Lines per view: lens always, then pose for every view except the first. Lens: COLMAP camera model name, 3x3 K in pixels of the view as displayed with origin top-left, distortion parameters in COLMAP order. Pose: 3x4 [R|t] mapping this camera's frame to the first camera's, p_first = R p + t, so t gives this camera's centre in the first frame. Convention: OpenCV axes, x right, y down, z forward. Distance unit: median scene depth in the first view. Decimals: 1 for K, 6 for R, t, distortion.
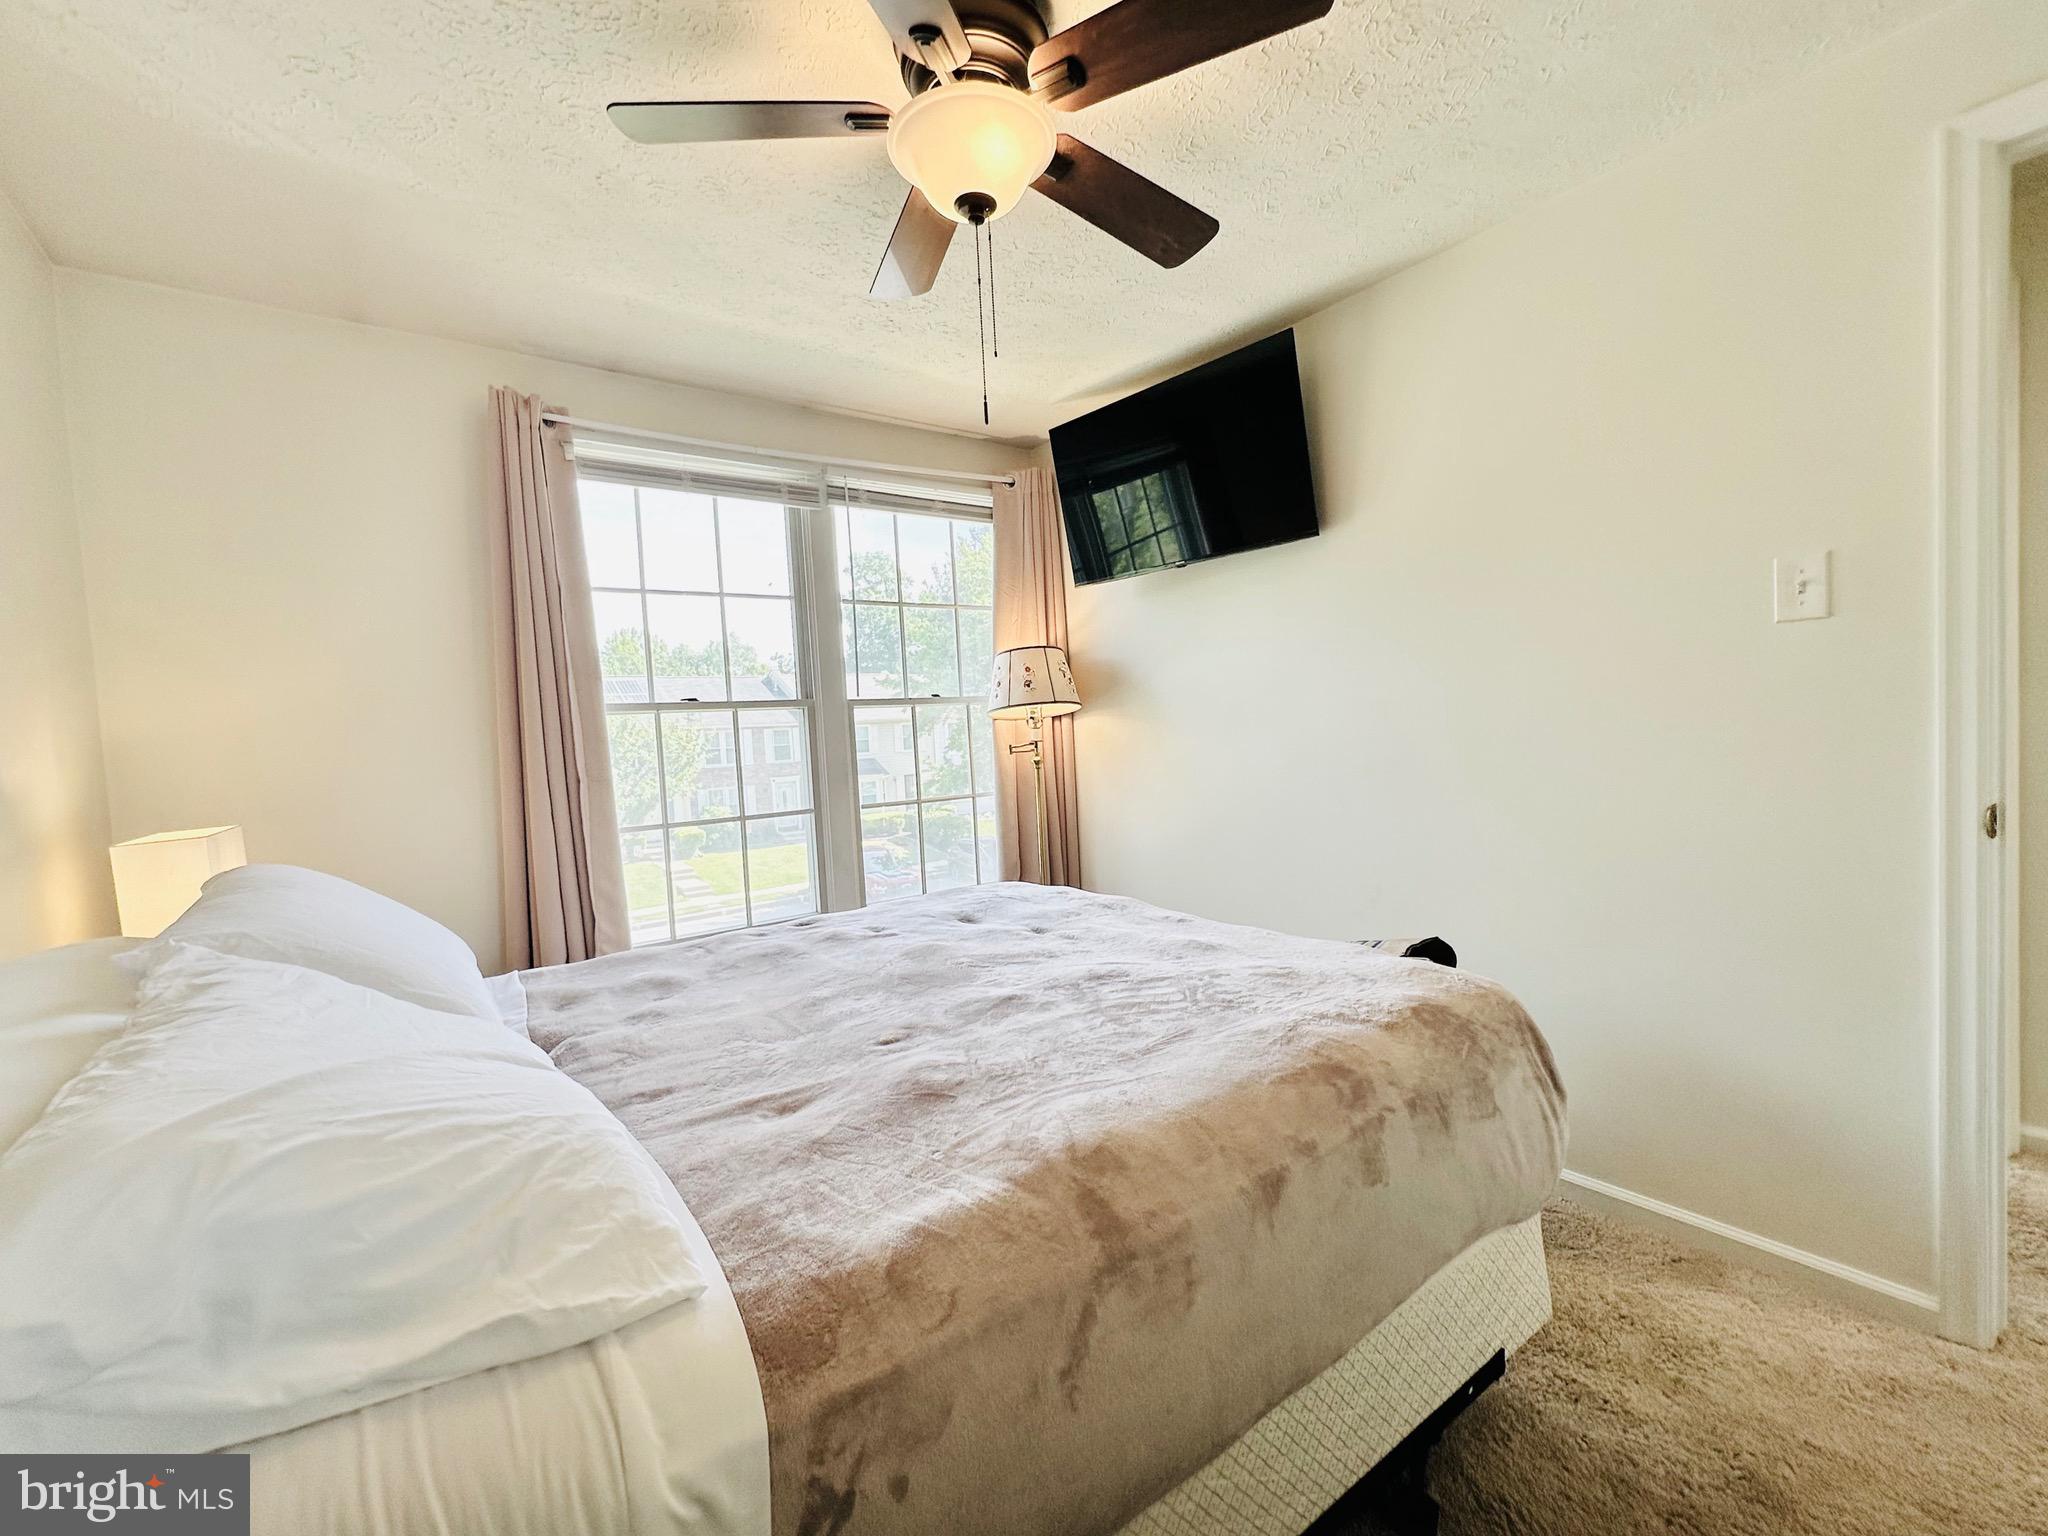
lens RADIAL K [[817.5, 0, 1026.2], [0, 817.5, 771.3], [0, 0, 1]] dist [-0.002405, 0.000790]
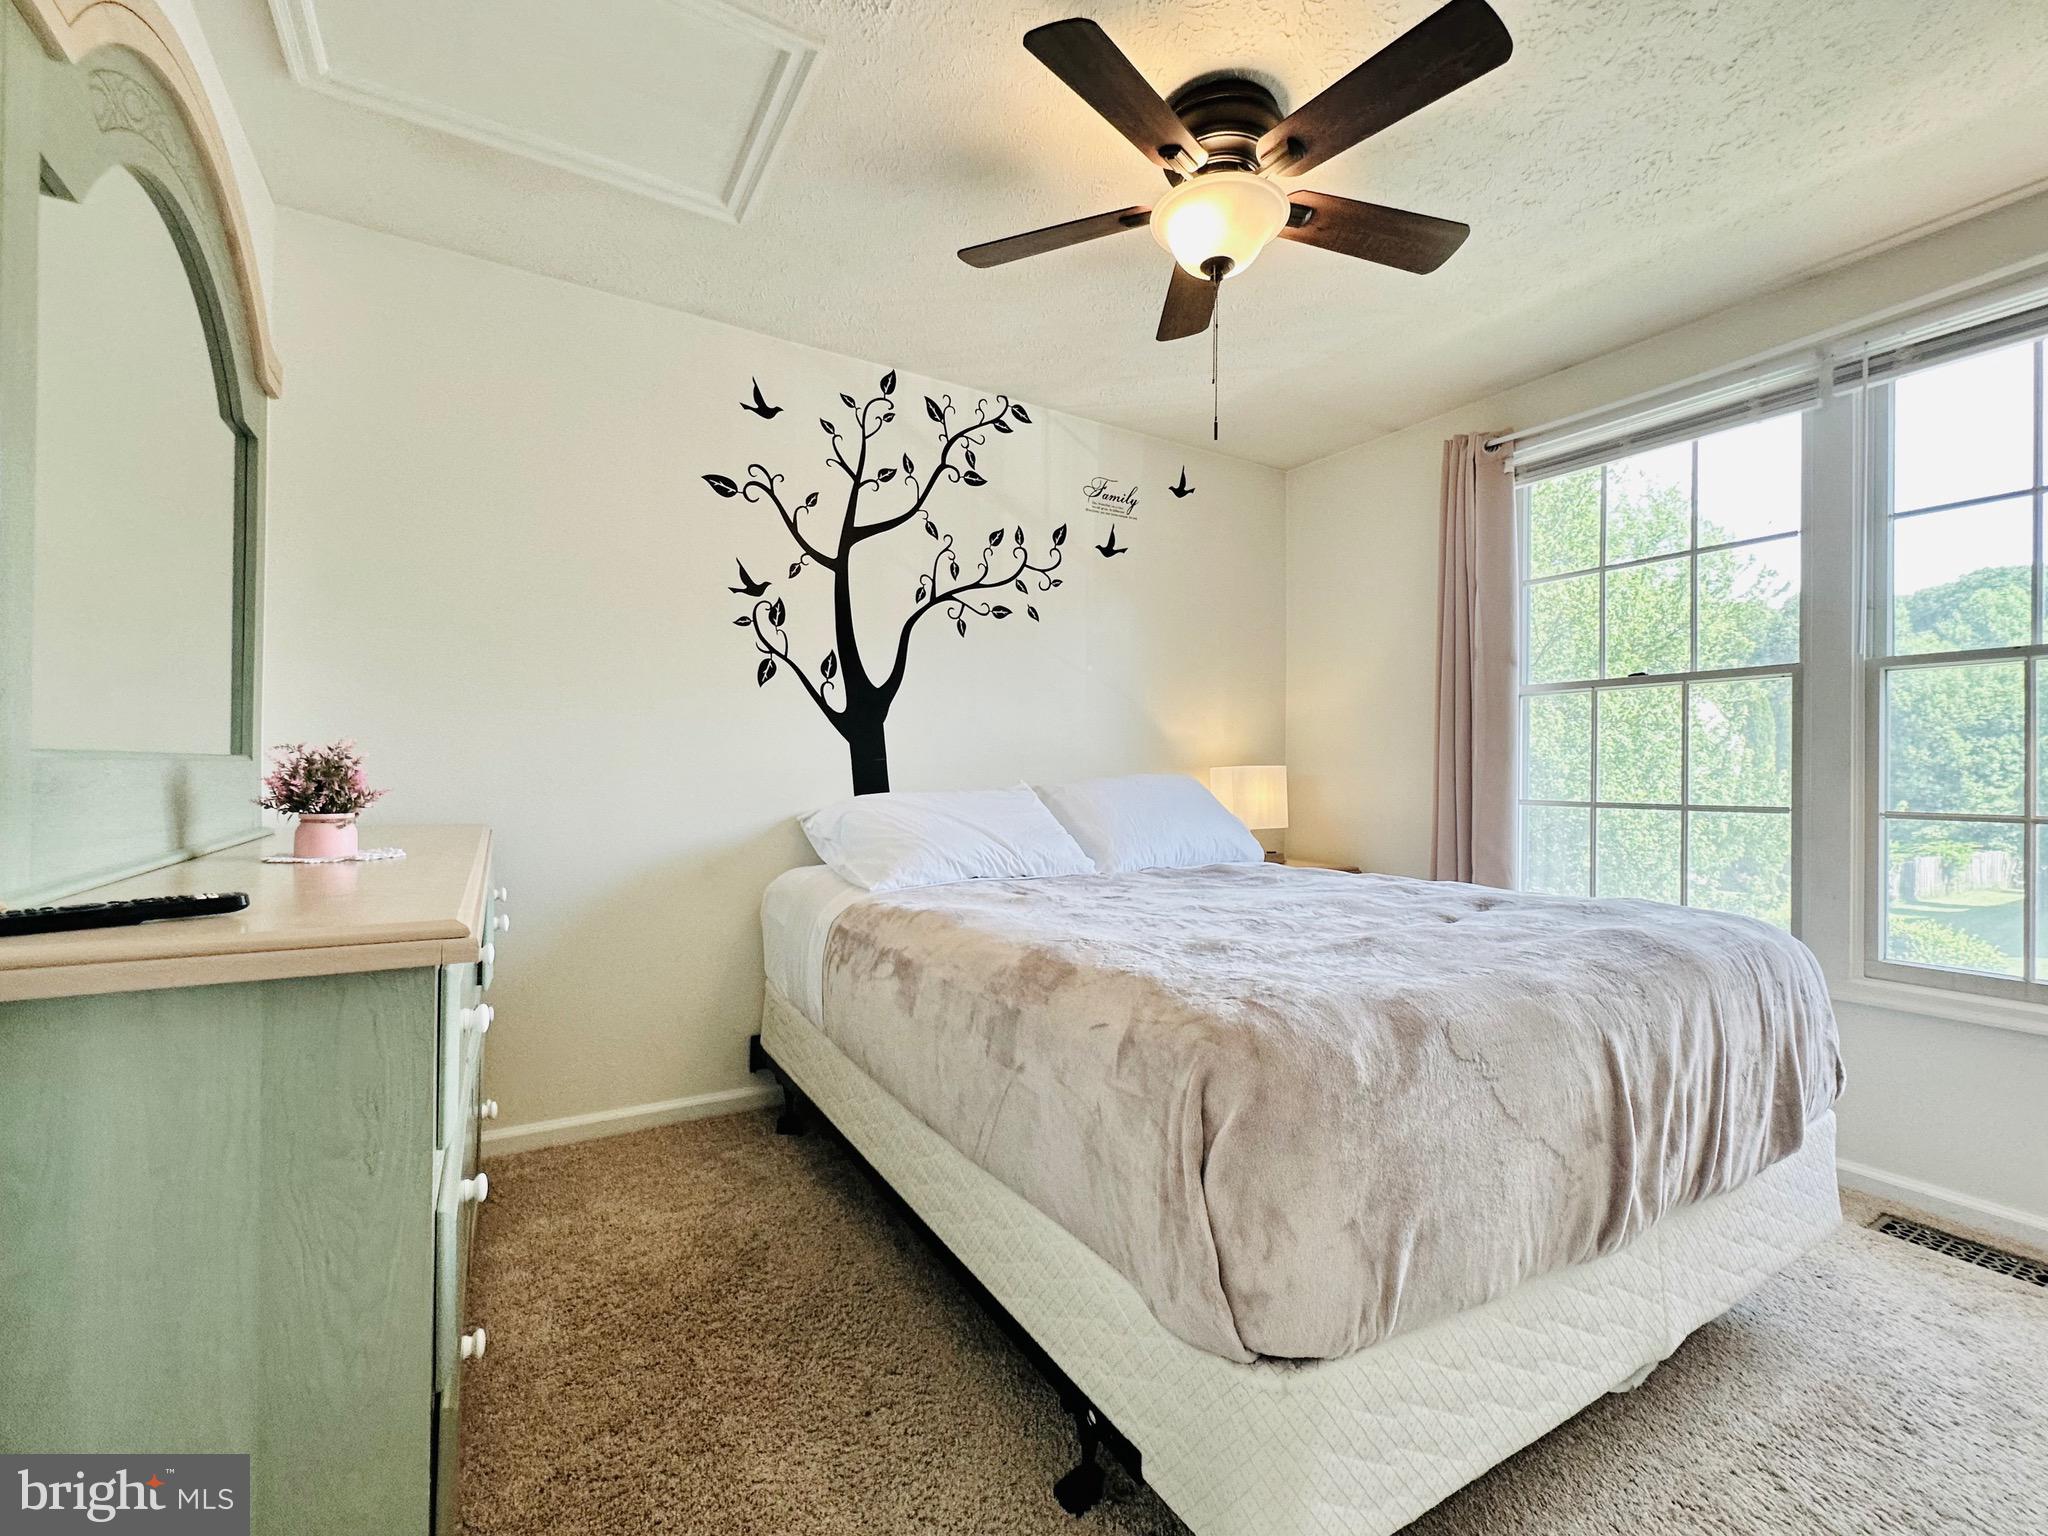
lens RADIAL K [[882.1, 0, 1028.7], [0, 882.1, 770.9], [0, 0, 1]] dist [-0.002345, -0.000175]
pose [[-0.057702, 0.060835, -0.996479, 0.650089], [-0.041650, 0.997126, 0.063286, -0.013504], [0.997465, 0.045155, -0.055002, 0.373021]]
